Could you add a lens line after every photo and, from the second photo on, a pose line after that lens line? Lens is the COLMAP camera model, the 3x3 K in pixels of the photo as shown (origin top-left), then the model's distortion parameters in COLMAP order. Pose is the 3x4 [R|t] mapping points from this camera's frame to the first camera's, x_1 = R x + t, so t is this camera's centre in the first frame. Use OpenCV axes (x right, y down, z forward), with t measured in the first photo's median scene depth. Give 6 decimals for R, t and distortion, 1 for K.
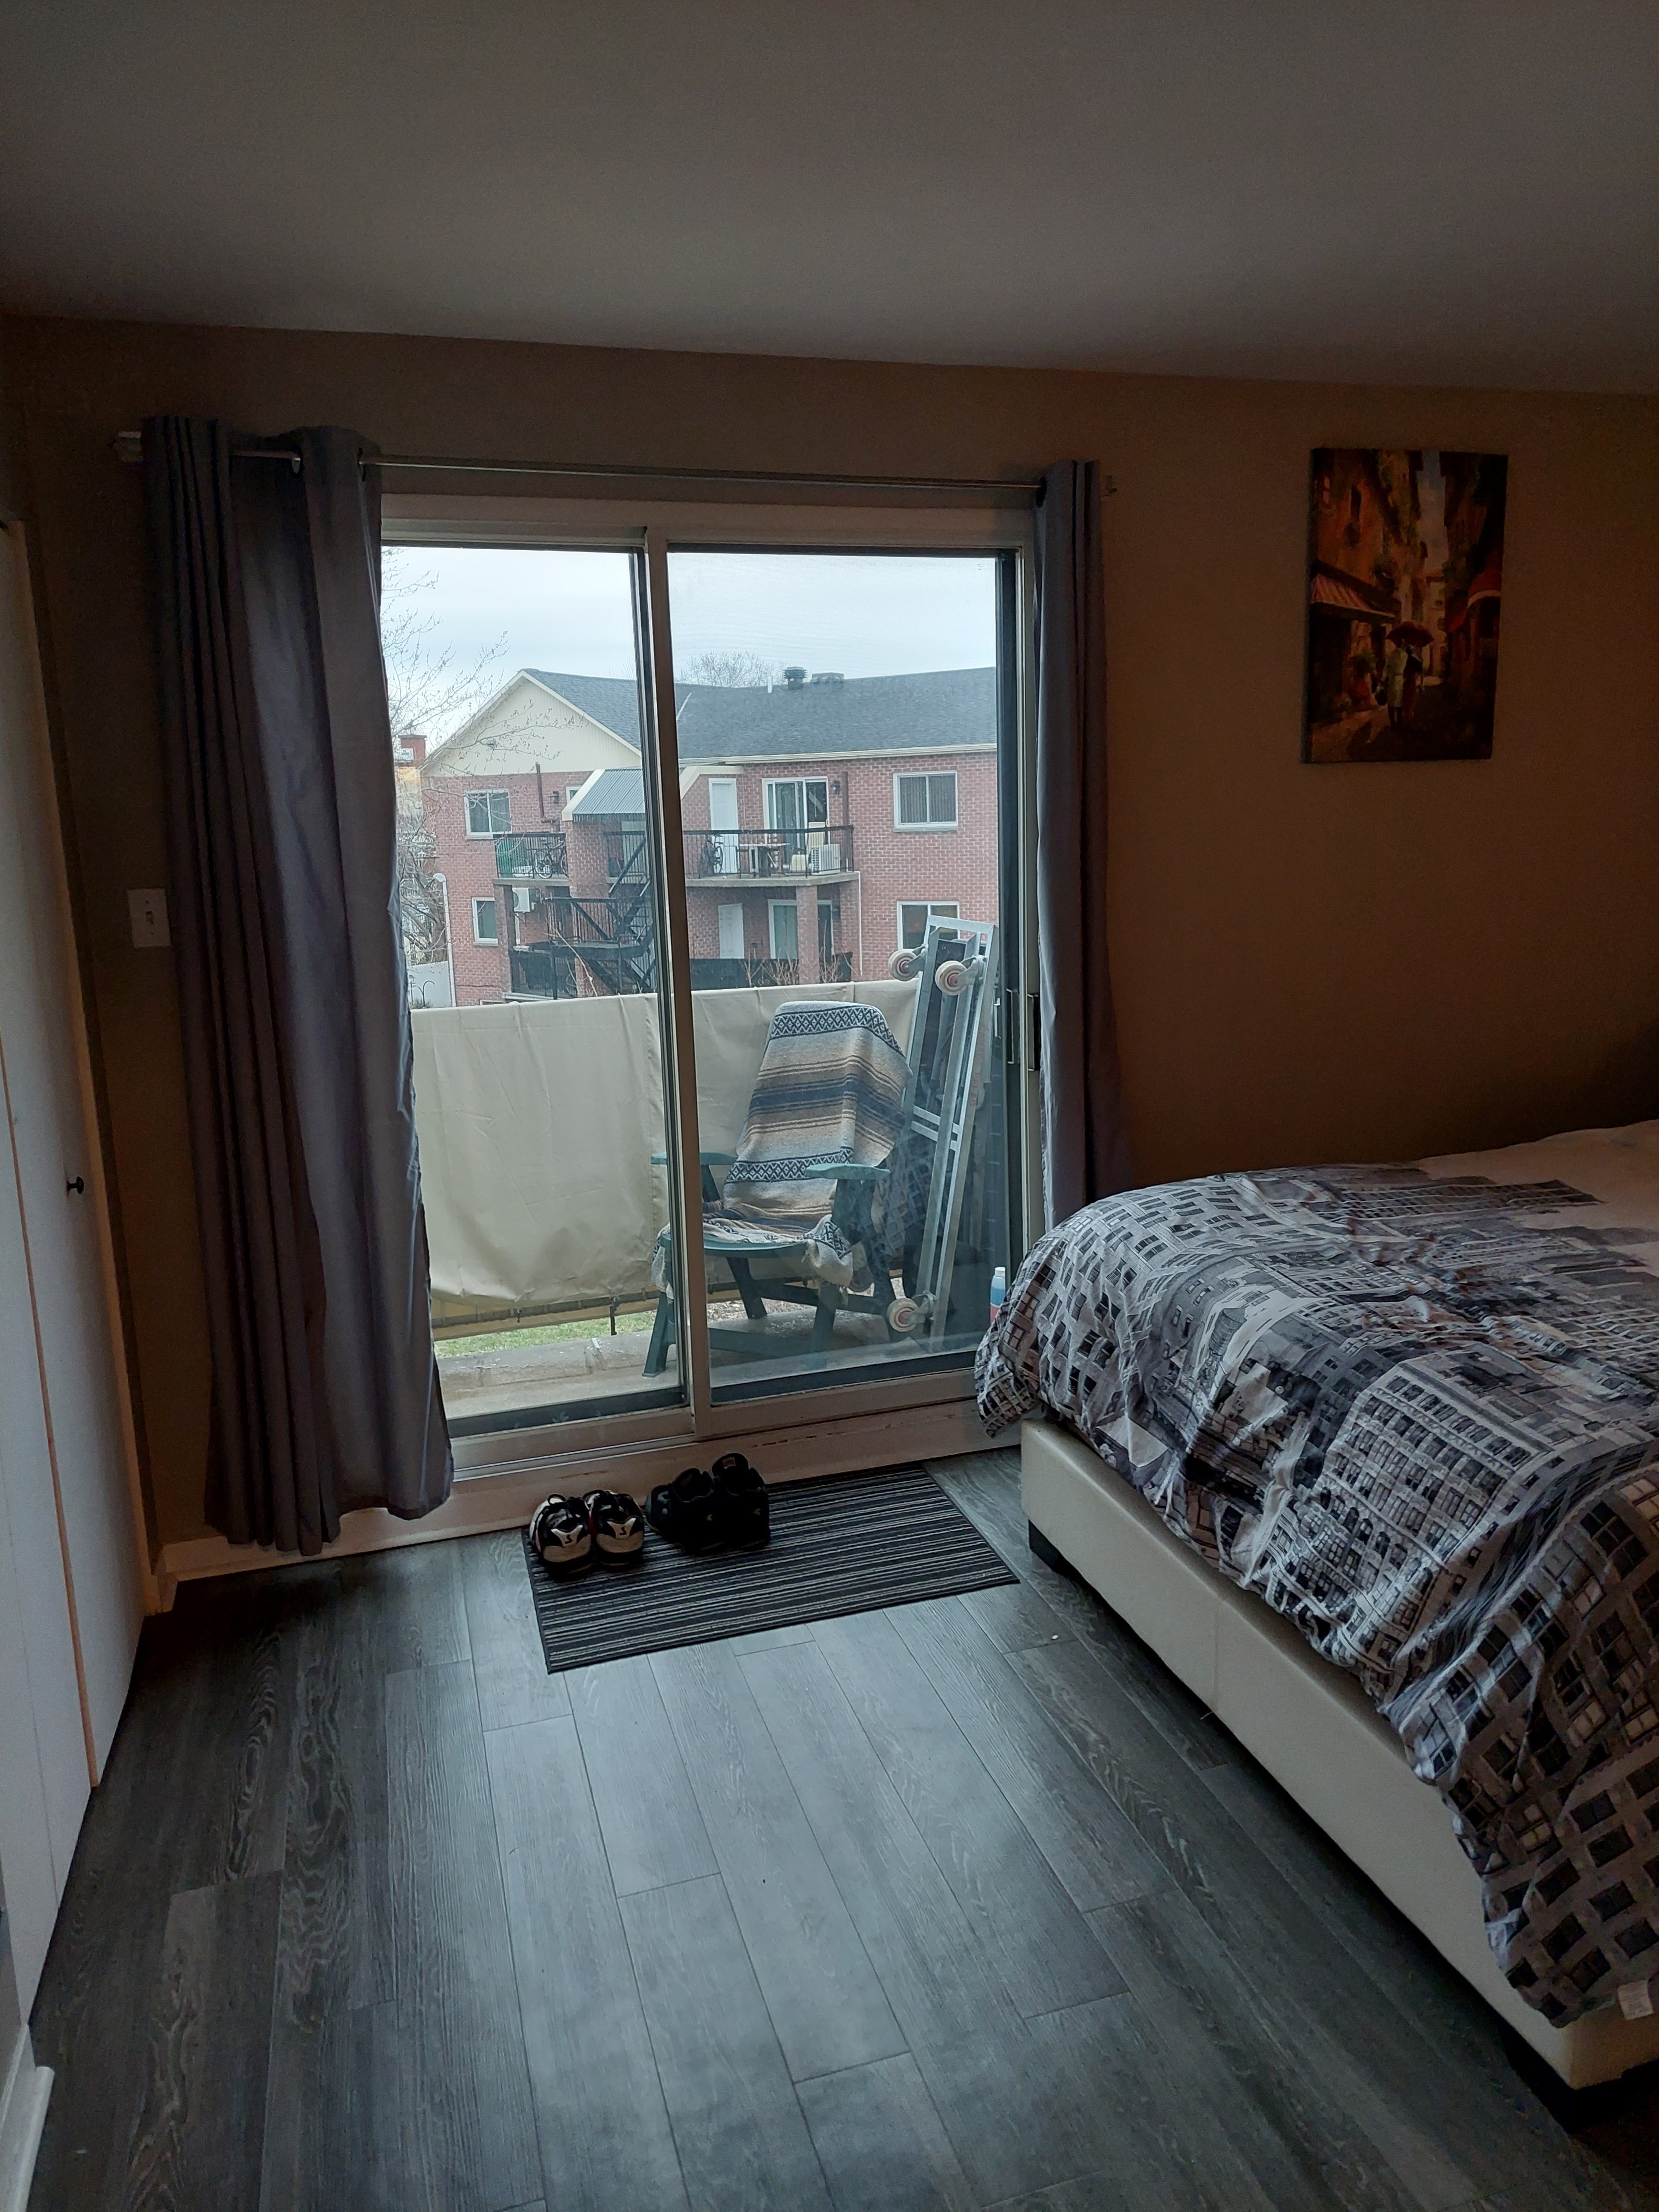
lens RADIAL K [[1597.2, 0, 917.9], [0, 1597.2, 1101.1], [0, 0, 1]] dist [0.029661, -0.000465]
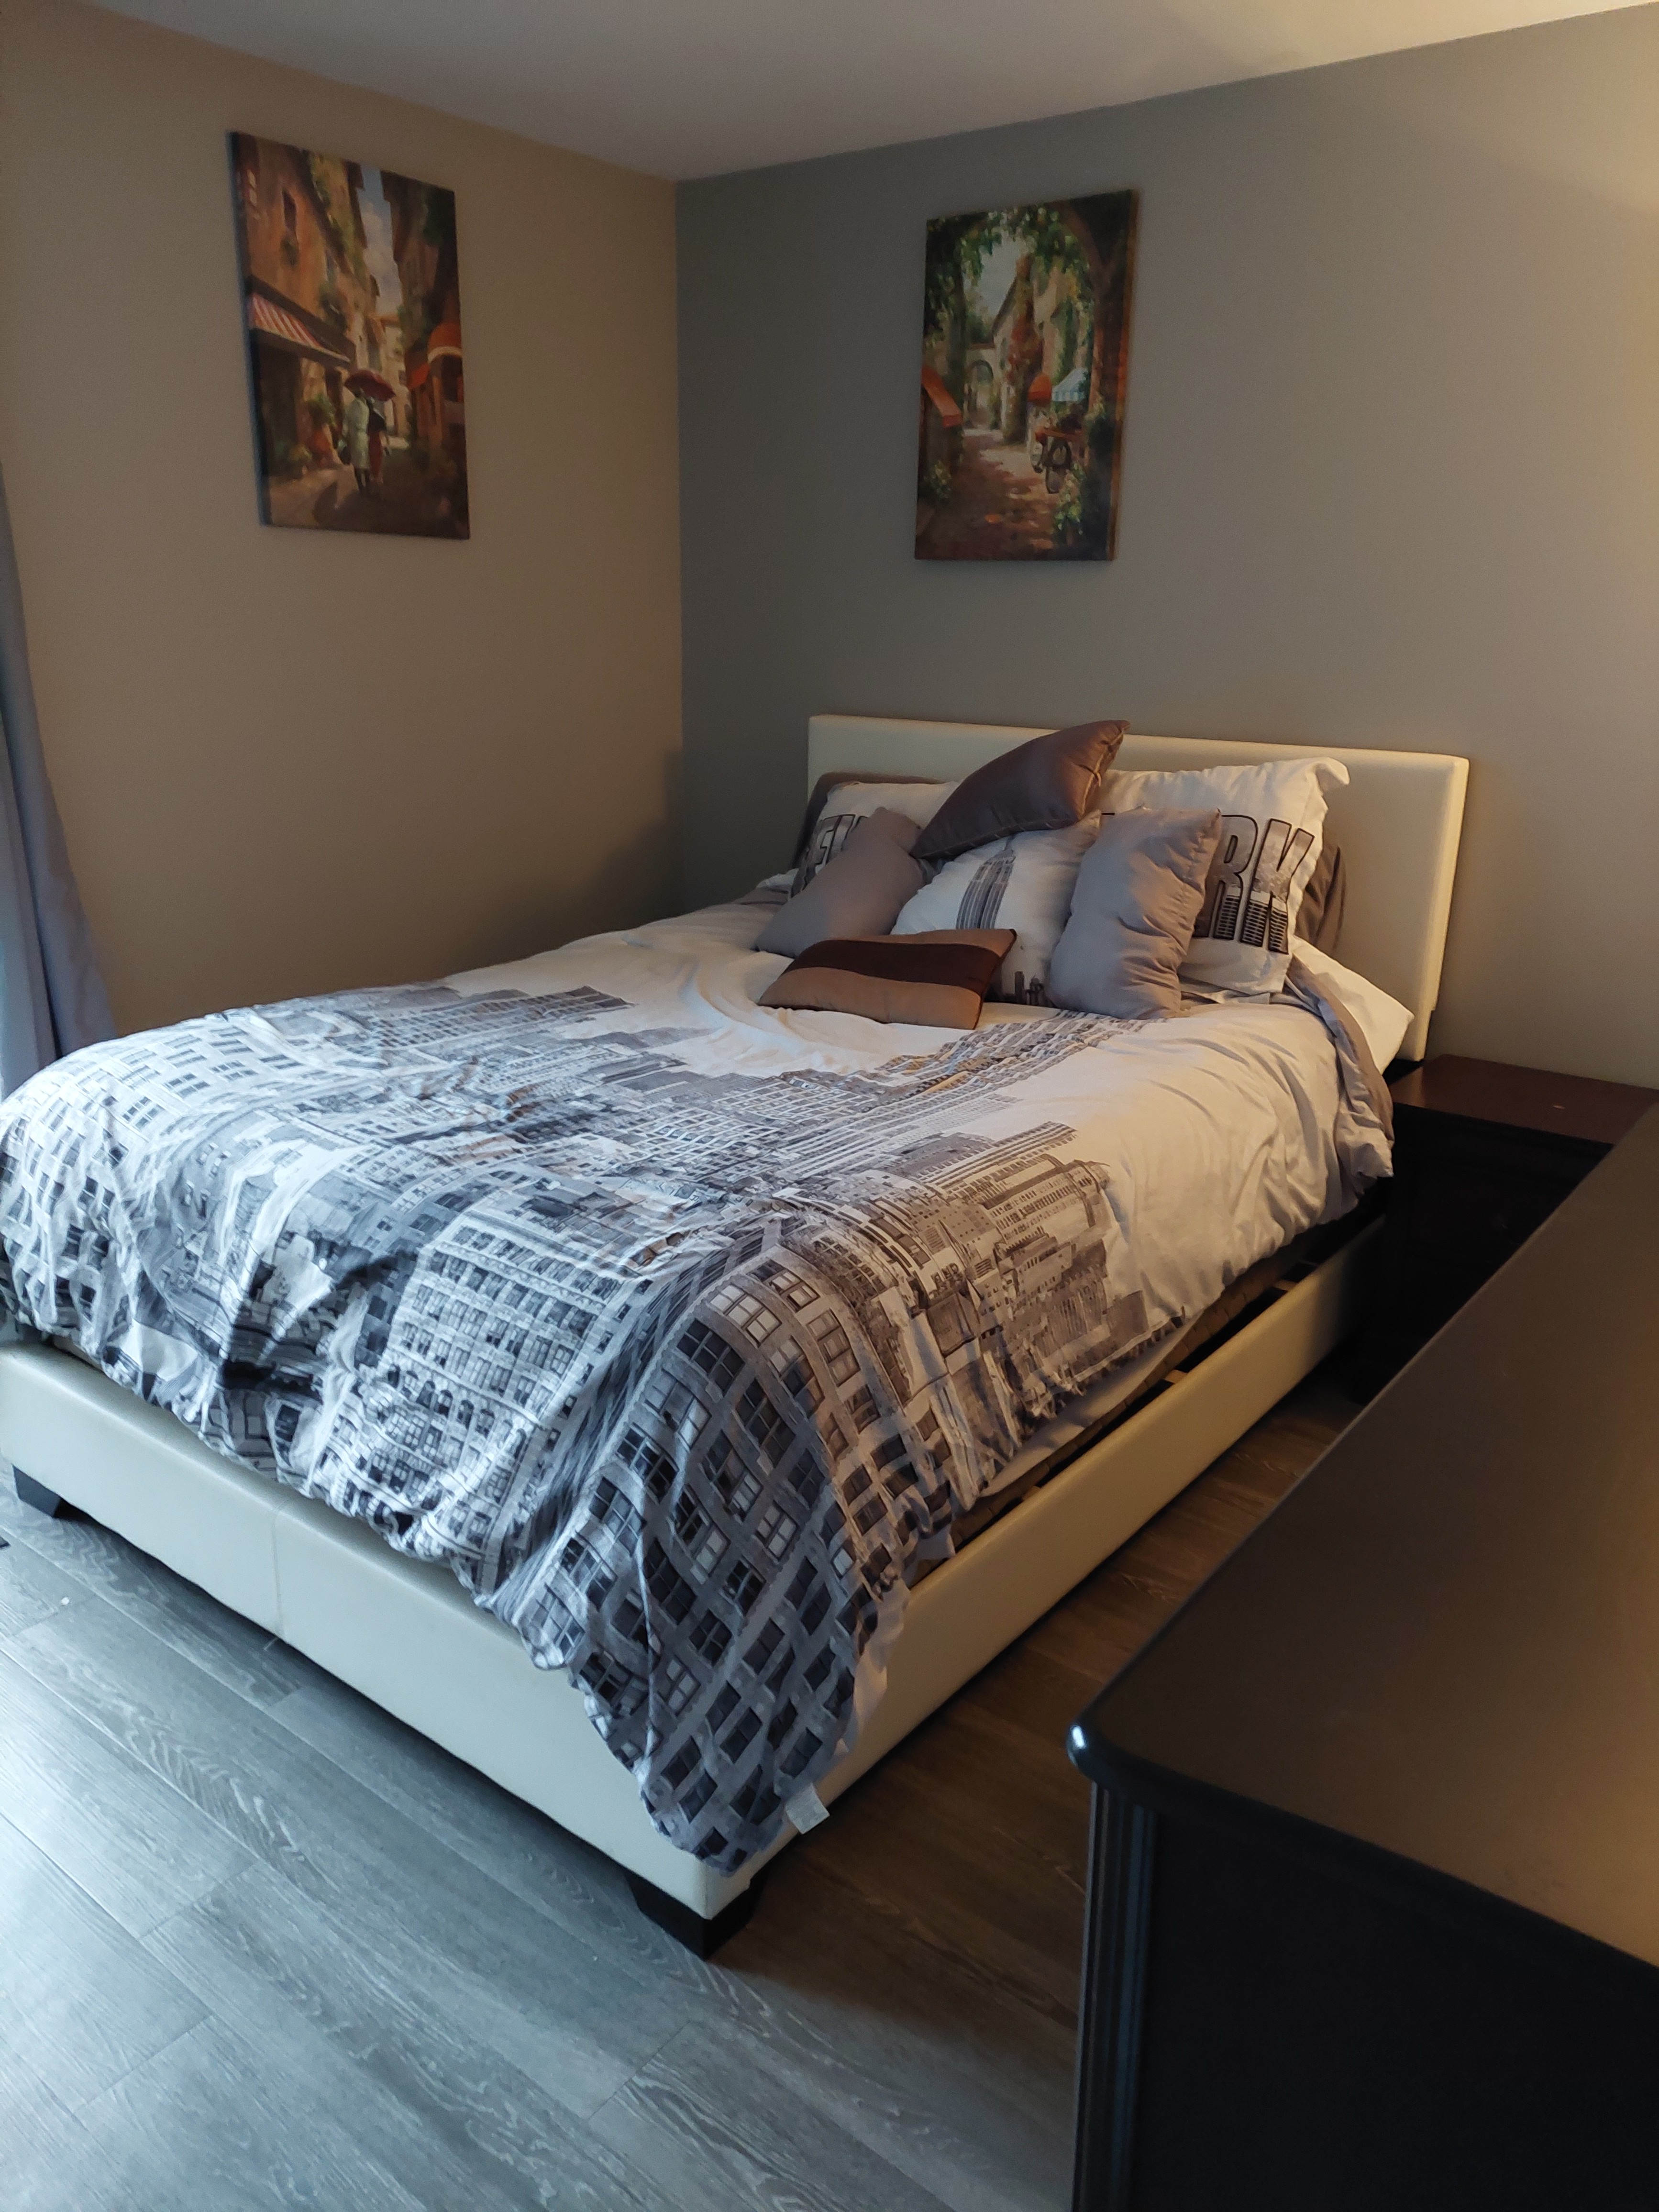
lens RADIAL K [[1568.1, 0, 829.5], [0, 1568.1, 1106.0], [0, 0, 1]] dist [-0.077365, 0.074995]
pose [[0.837547, -0.130958, 0.530438, 0.025217], [0.077274, 0.989483, 0.122276, 0.020611], [-0.540873, -0.061422, 0.838859, 0.178434]]
